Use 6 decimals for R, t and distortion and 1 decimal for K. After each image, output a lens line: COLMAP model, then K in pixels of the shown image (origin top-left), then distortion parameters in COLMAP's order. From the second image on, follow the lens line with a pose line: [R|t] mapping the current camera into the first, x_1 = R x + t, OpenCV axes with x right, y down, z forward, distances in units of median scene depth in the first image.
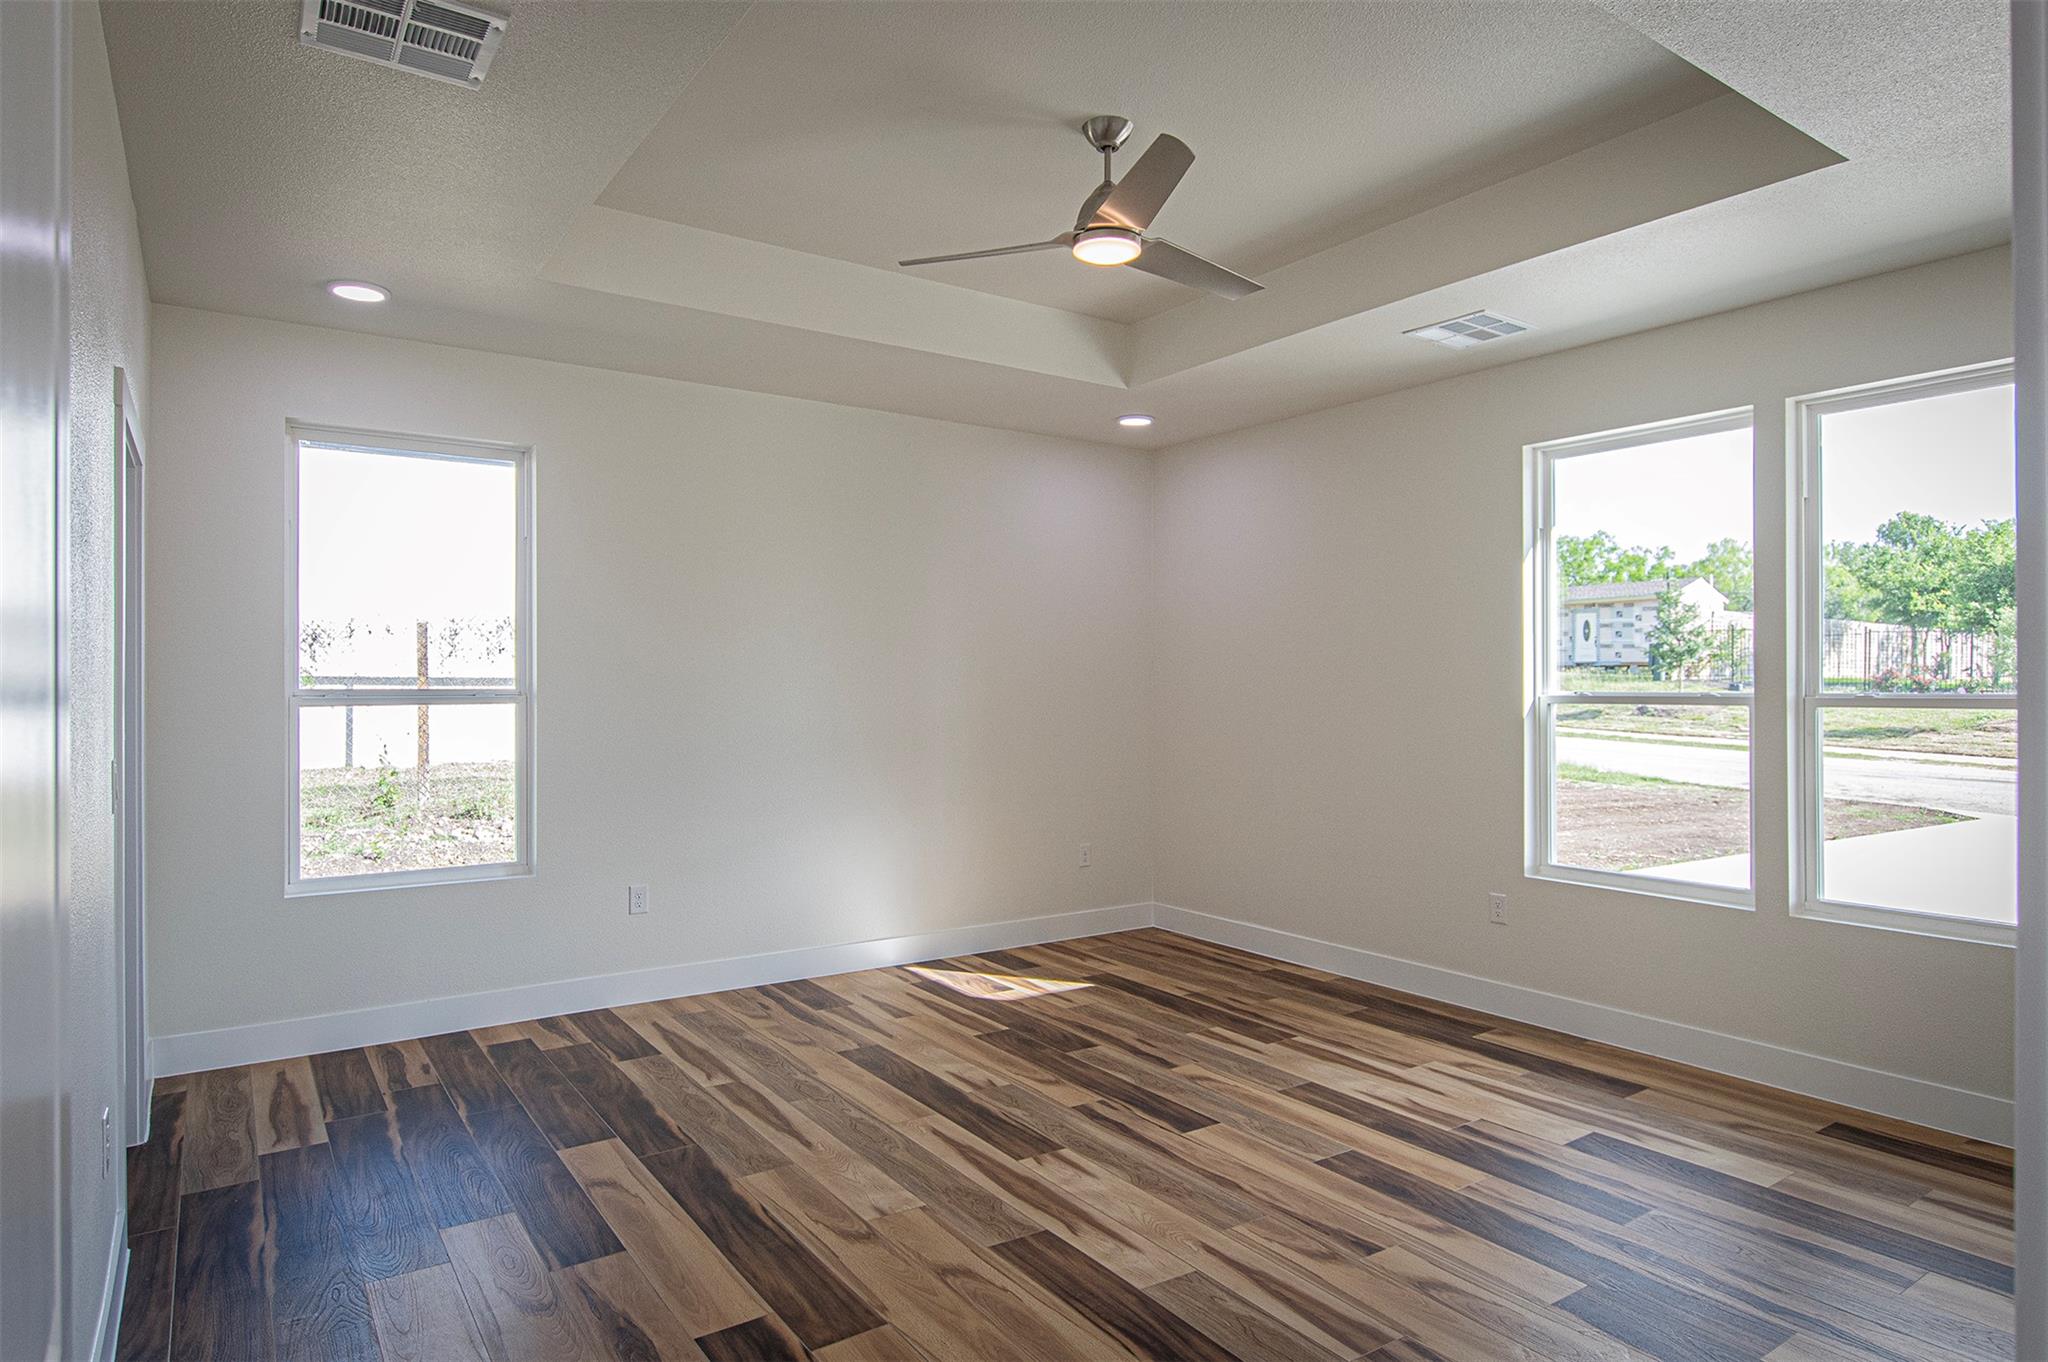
lens RADIAL K [[1170.0, 0, 1021.4], [0, 1170.0, 682.1], [0, 0, 1]] dist [0.002780, -0.000120]
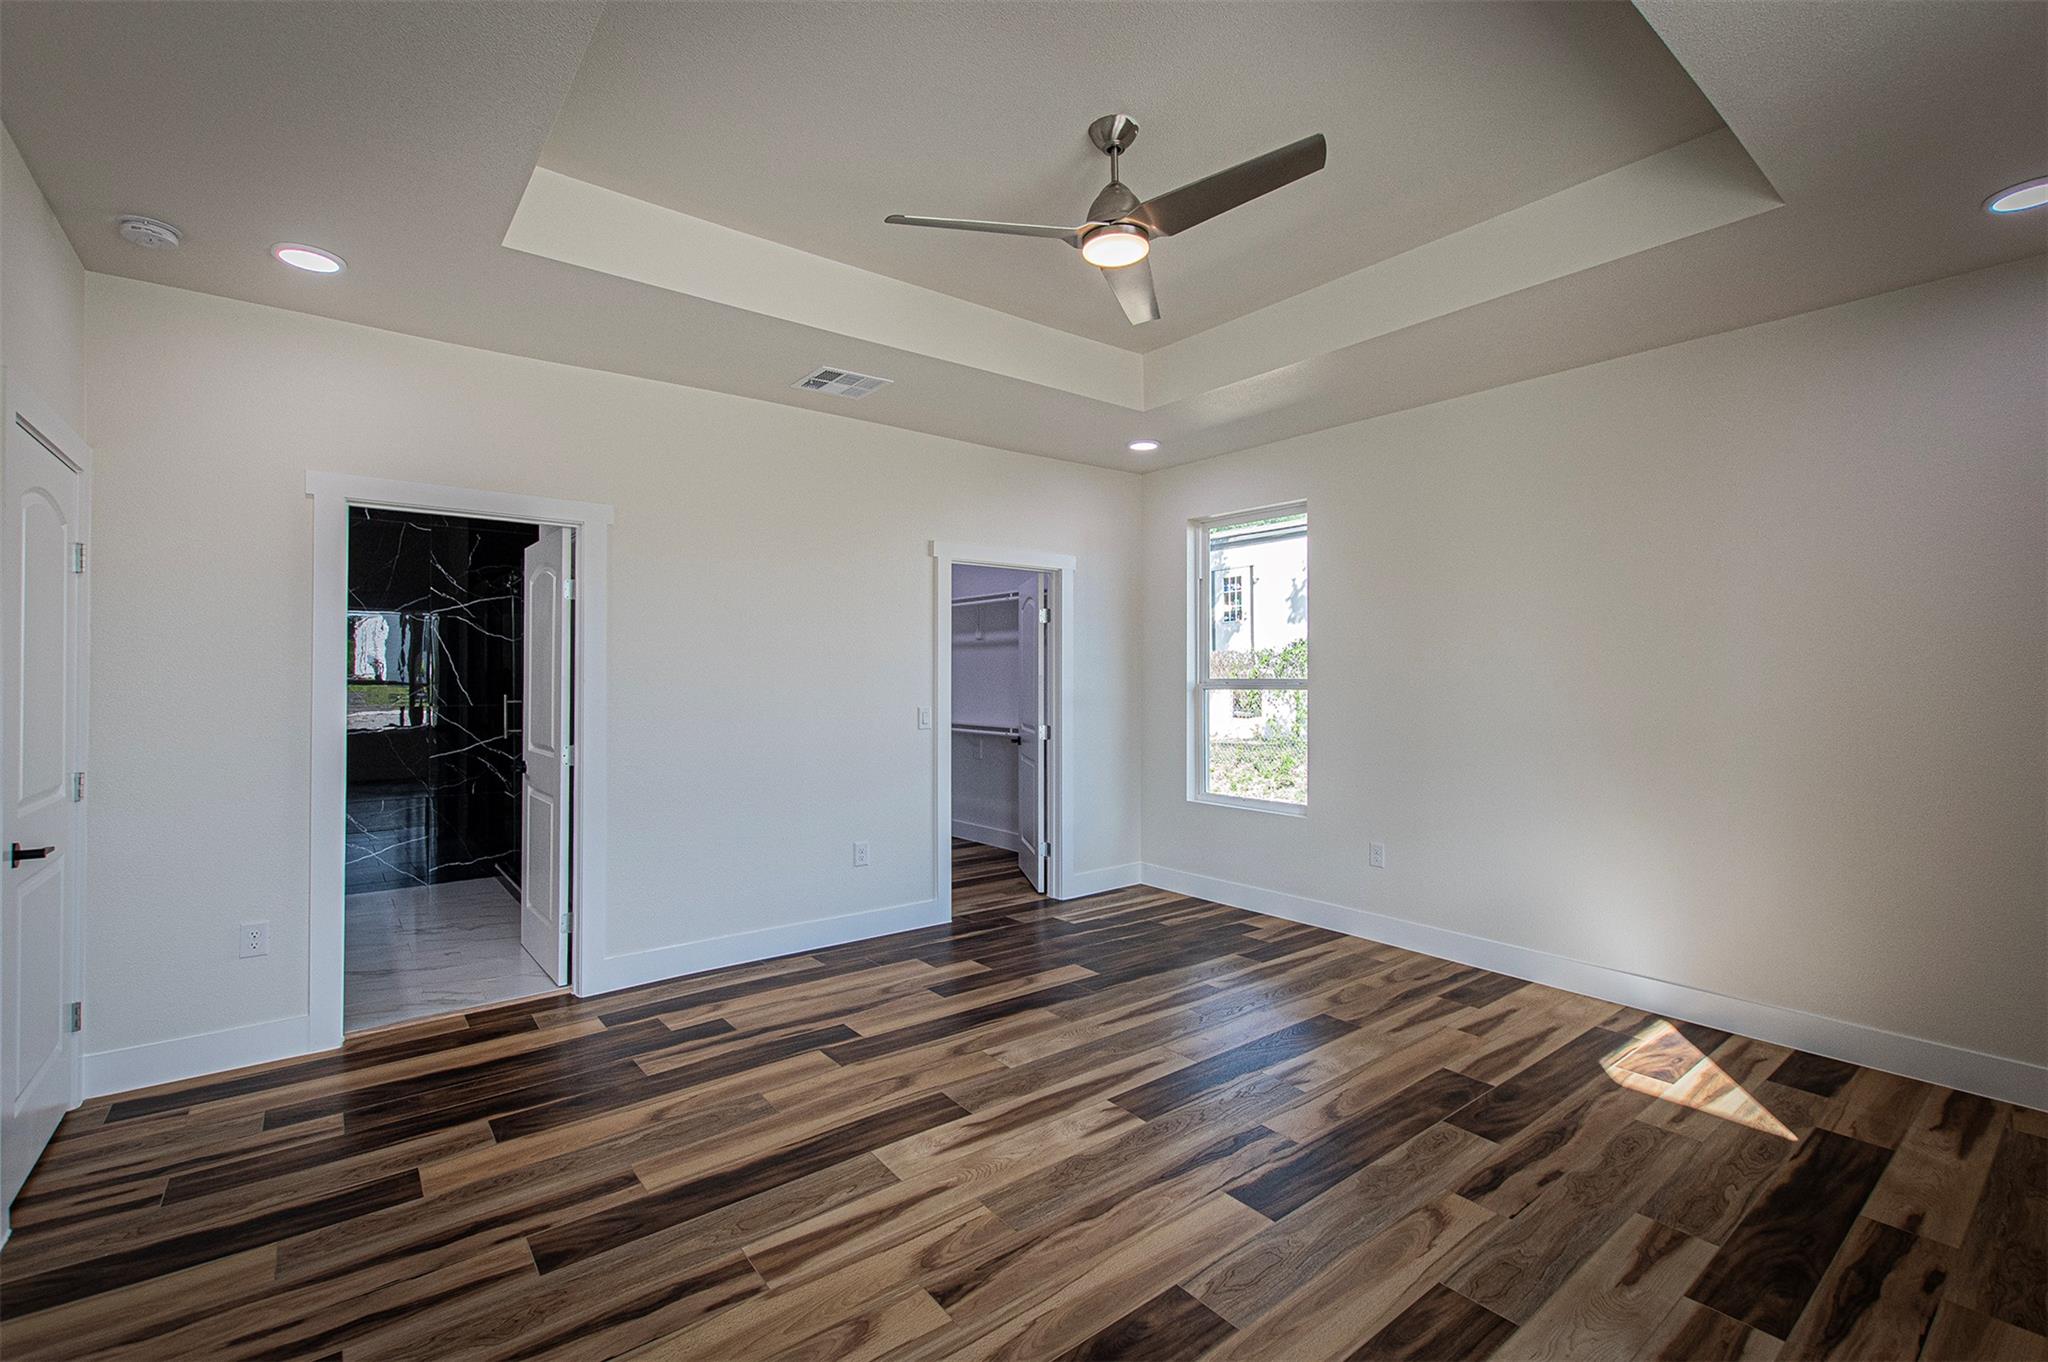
lens RADIAL K [[892.8, 0, 1019.2], [0, 892.8, 678.4], [0, 0, 1]] dist [0.004043, -0.000427]
pose [[0.059856, 0.000381, -0.998207, 0.698037], [0.002439, 0.999997, 0.000528, 0.004391], [0.998204, -0.002466, 0.059855, 0.716929]]
